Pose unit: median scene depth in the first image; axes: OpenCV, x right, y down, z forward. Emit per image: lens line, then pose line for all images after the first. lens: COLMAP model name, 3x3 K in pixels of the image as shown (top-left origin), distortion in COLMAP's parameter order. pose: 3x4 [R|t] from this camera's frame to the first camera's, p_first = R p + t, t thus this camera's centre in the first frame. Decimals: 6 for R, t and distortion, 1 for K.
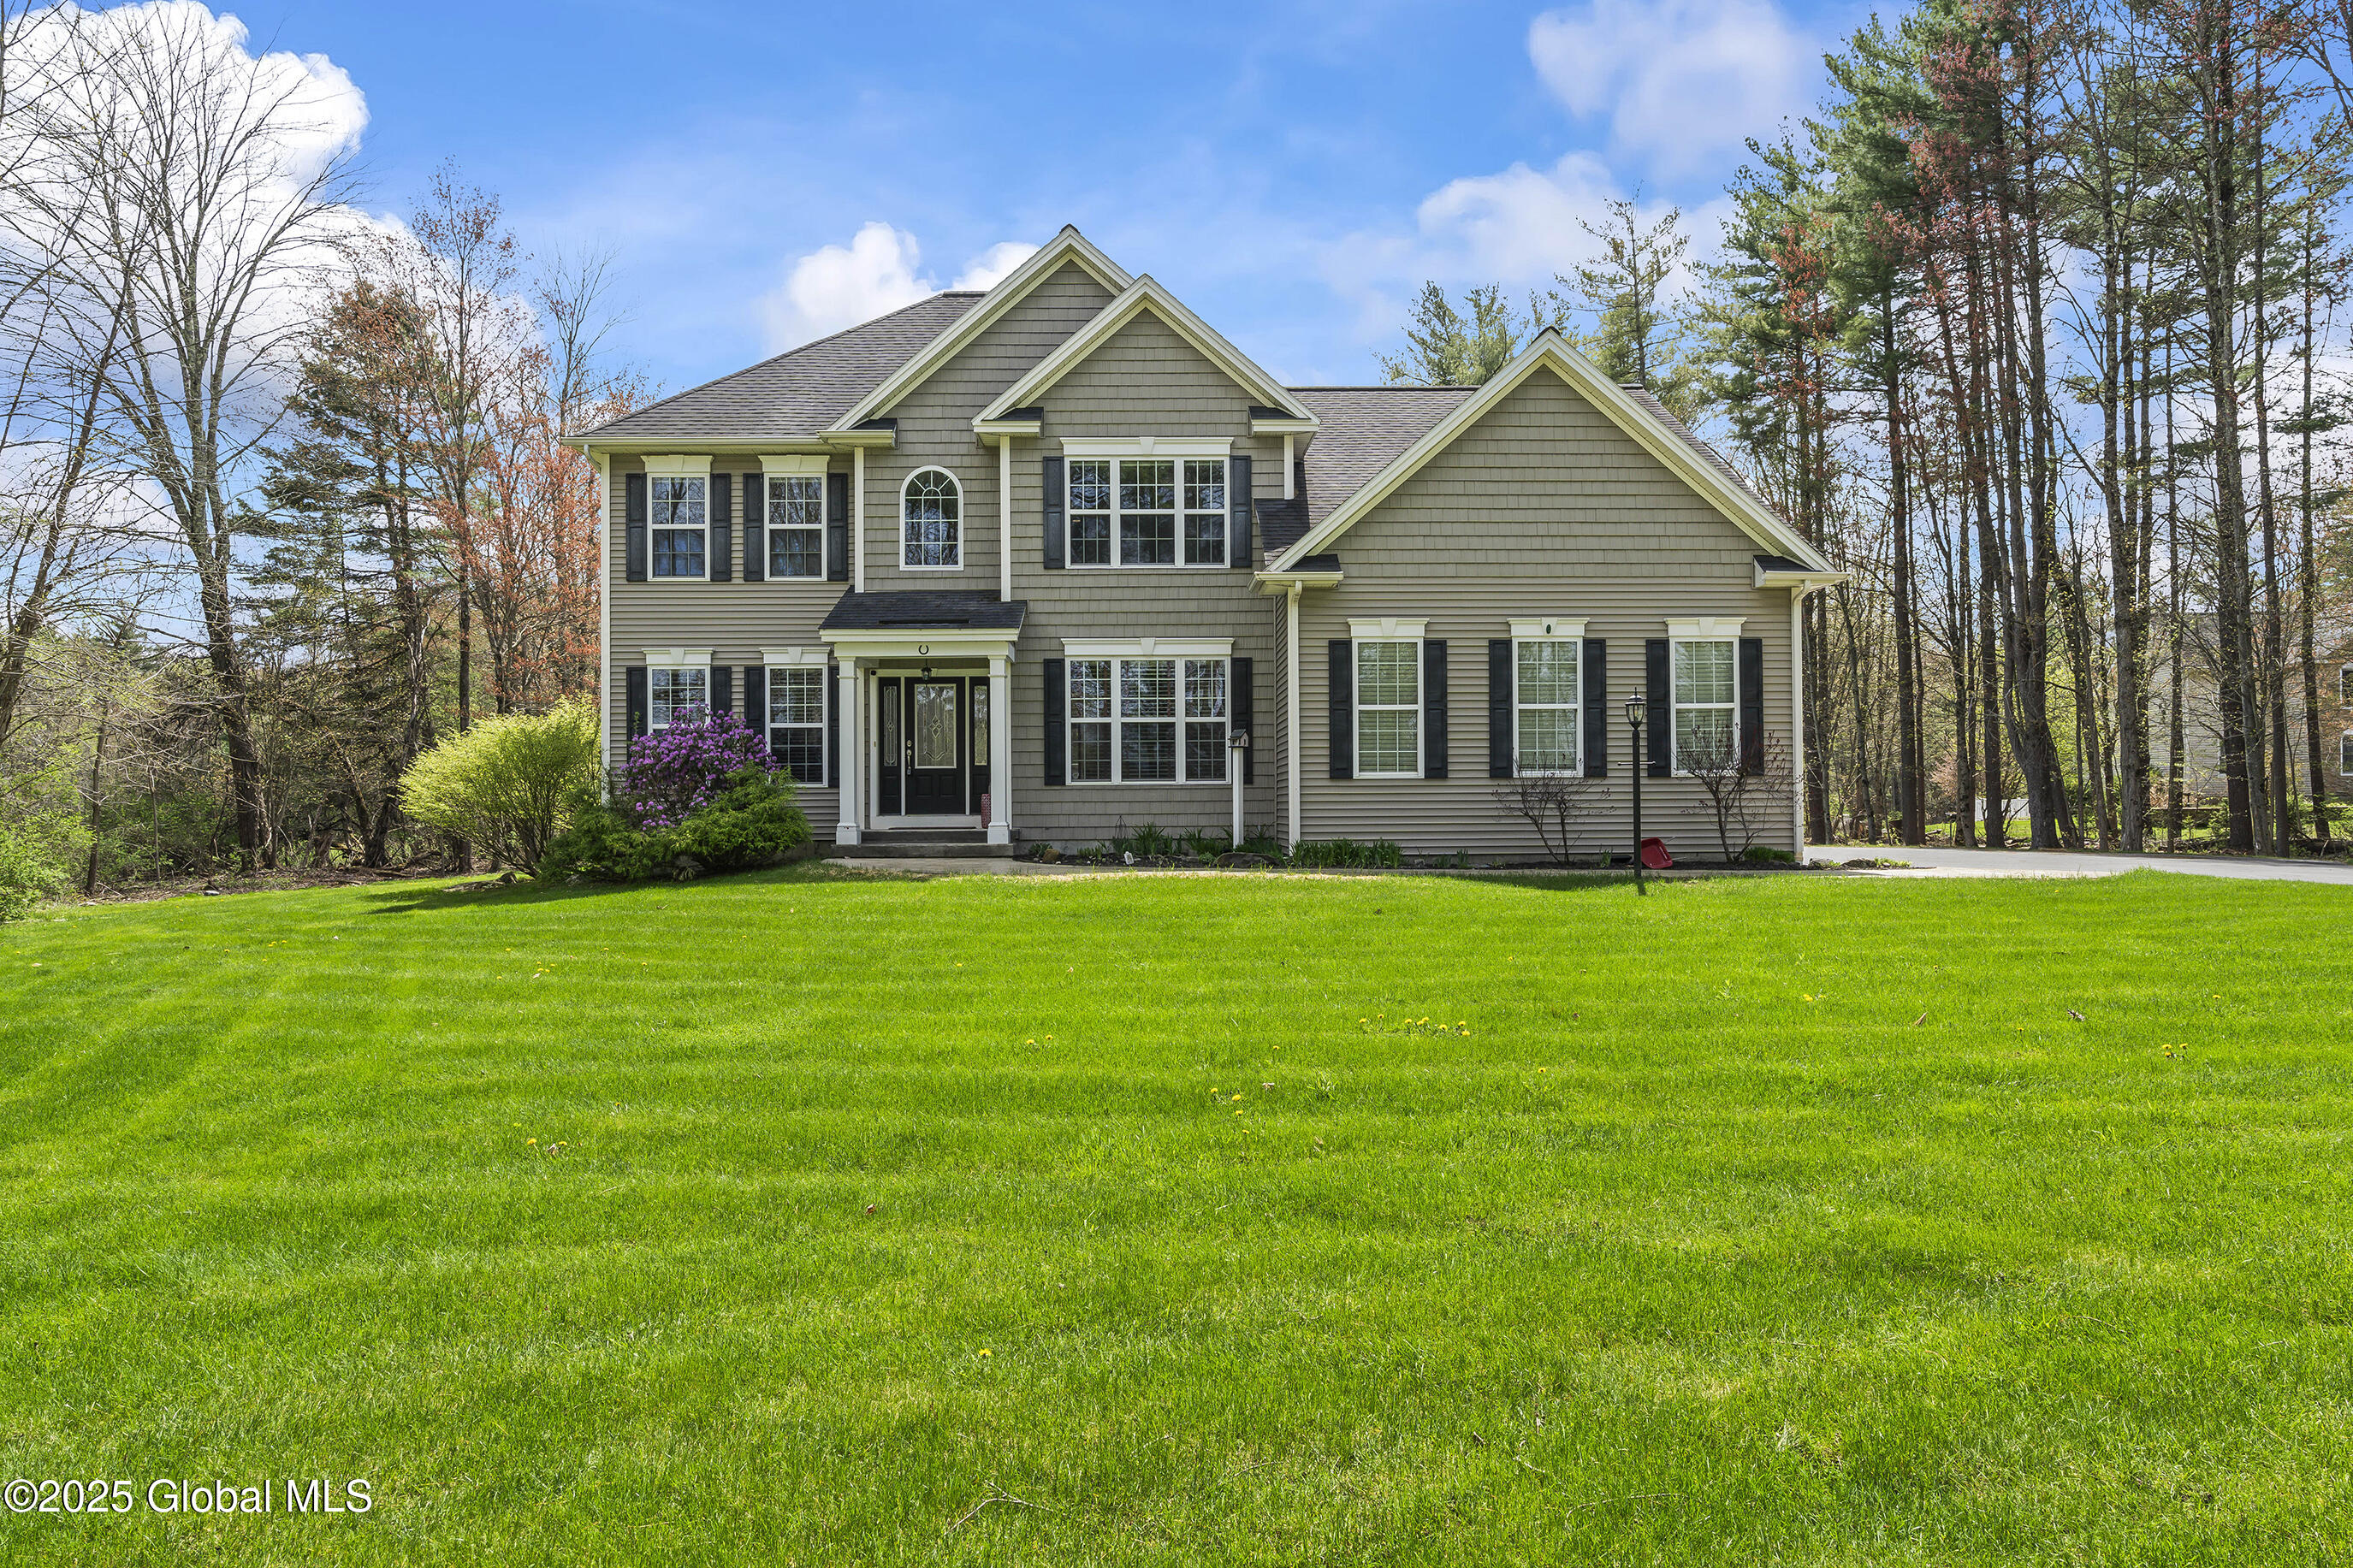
lens RADIAL K [[1352.0, 0, 1176.7], [0, 1352.0, 787.7], [0, 0, 1]] dist [-0.002941, -0.001258]
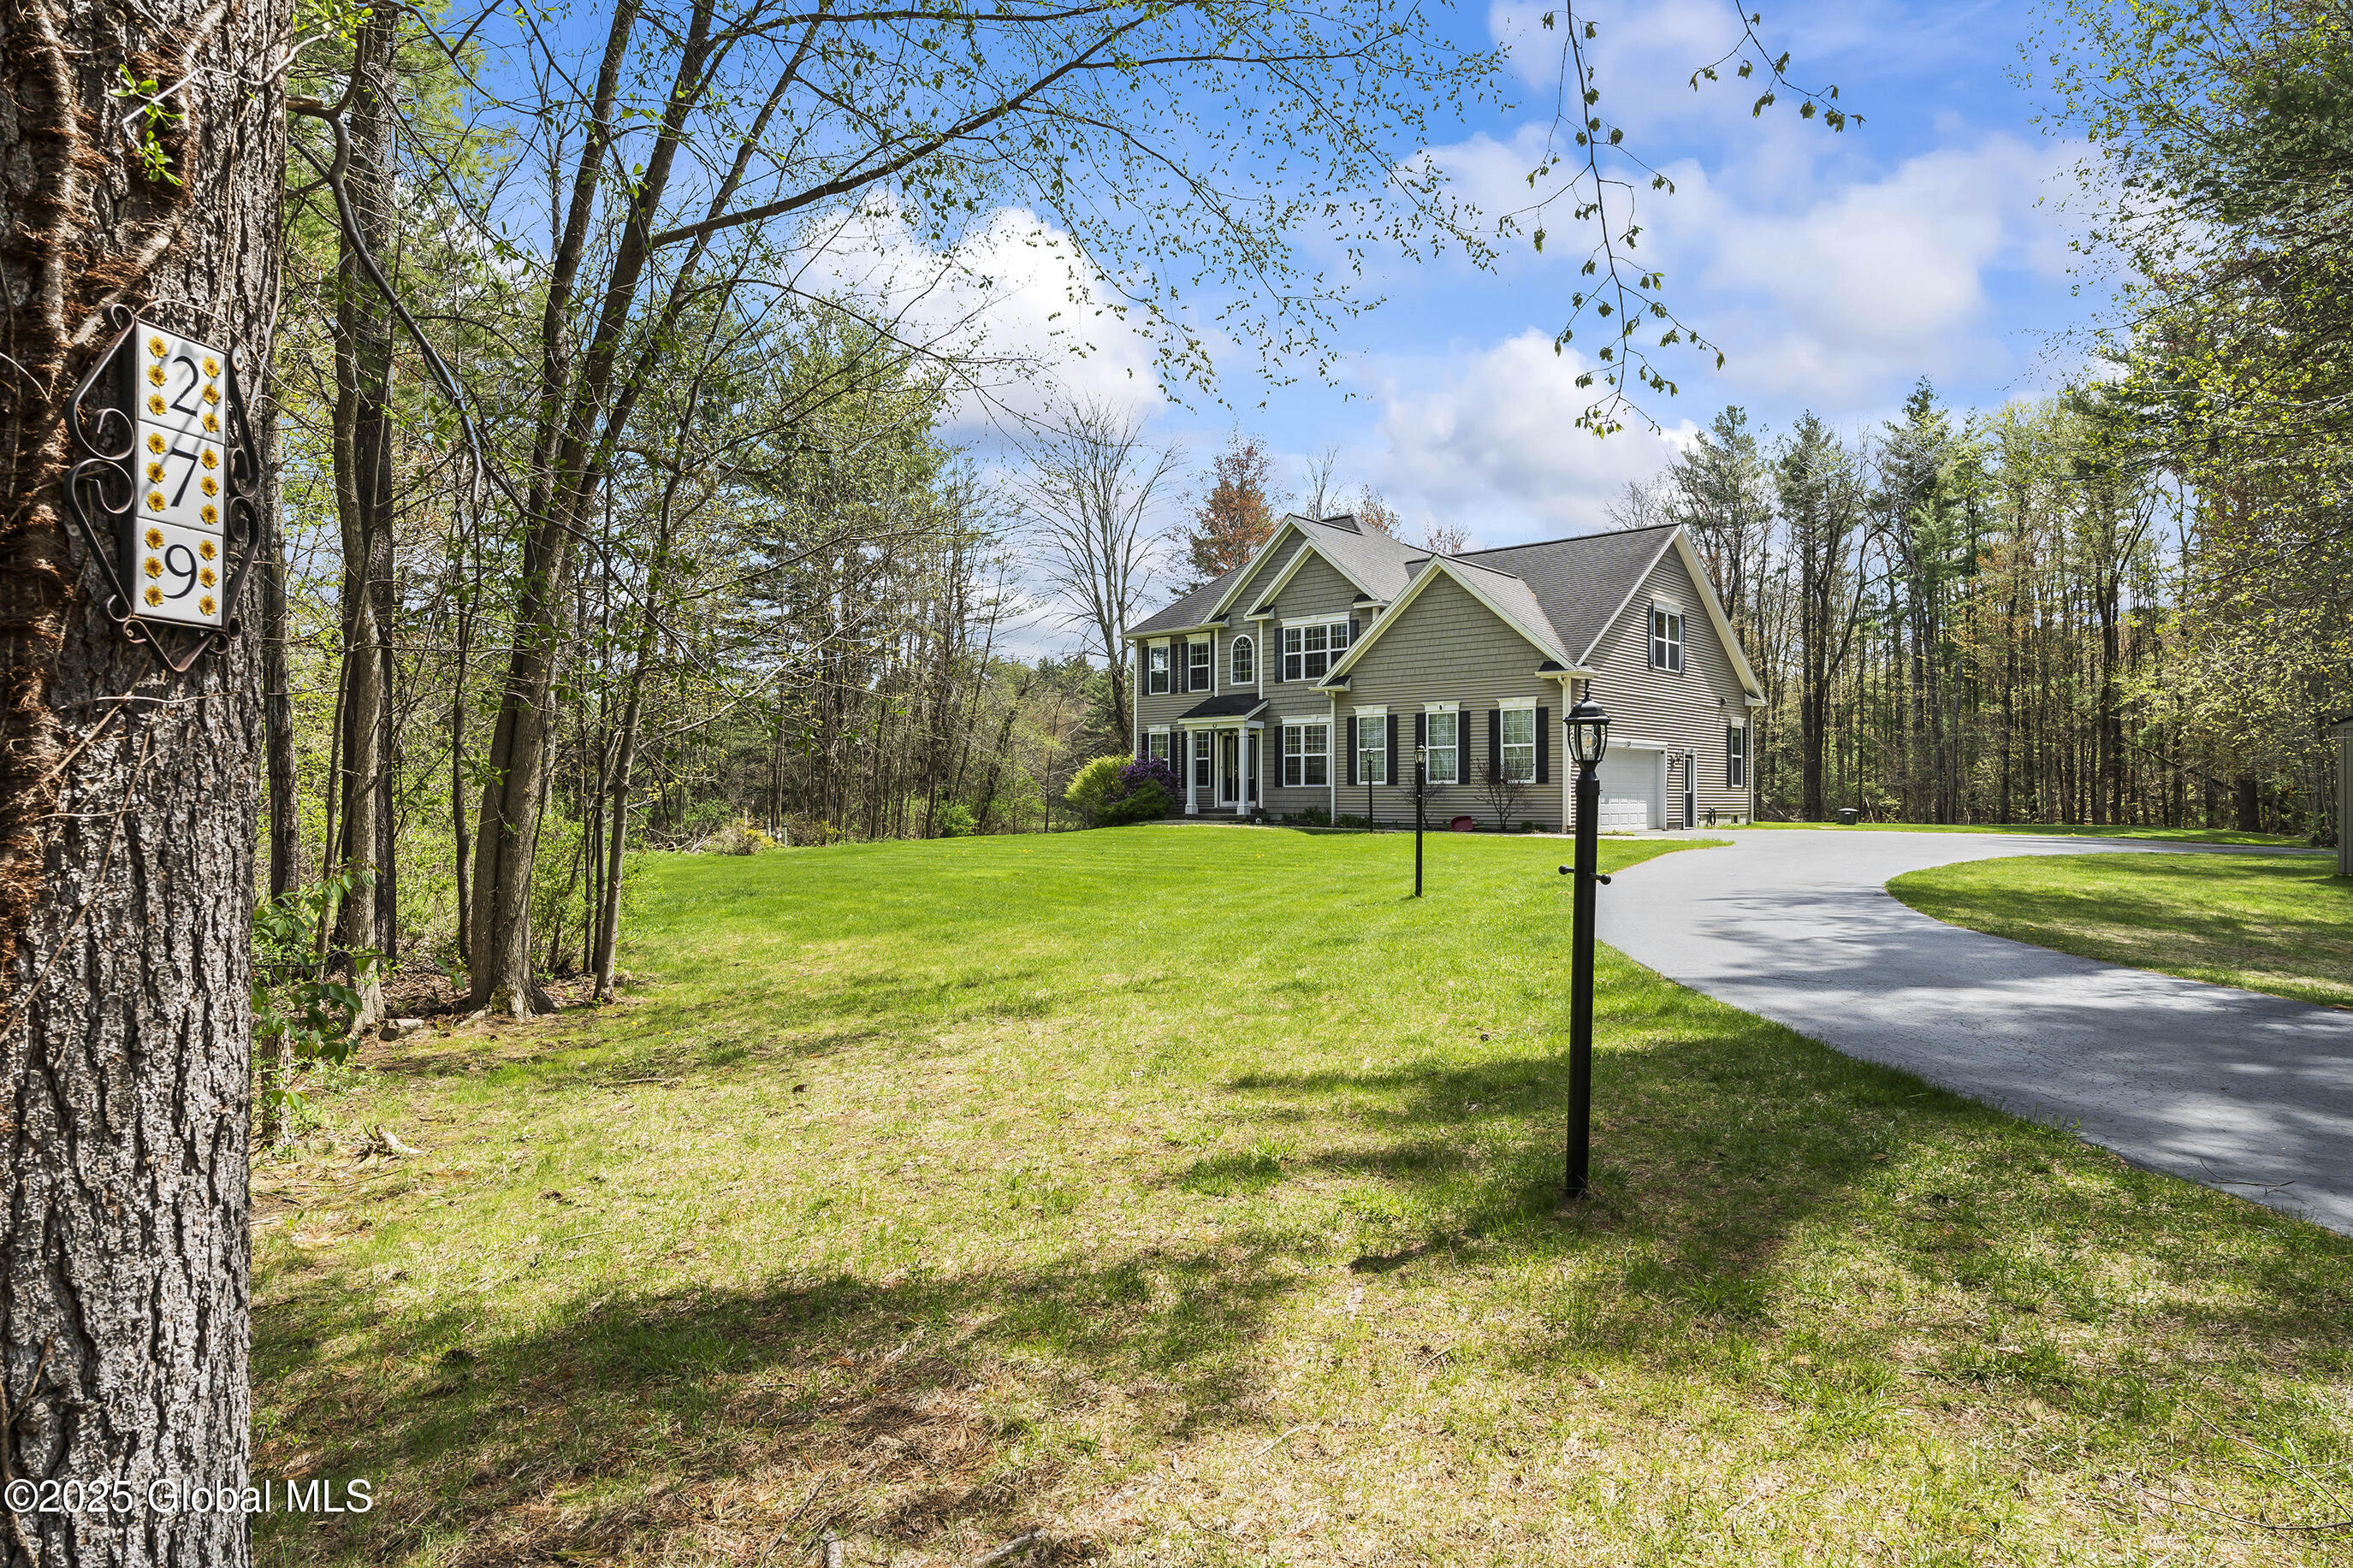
lens RADIAL K [[1352.0, 0, 1176.4], [0, 1352.0, 783.1], [0, 0, 1]] dist [-0.002941, -0.001258]
pose [[0.725974, 0.000380, -0.687722, 1.220101], [0.002514, 0.999992, 0.003206, -0.014754], [0.687718, -0.004056, 0.725967, -0.612574]]
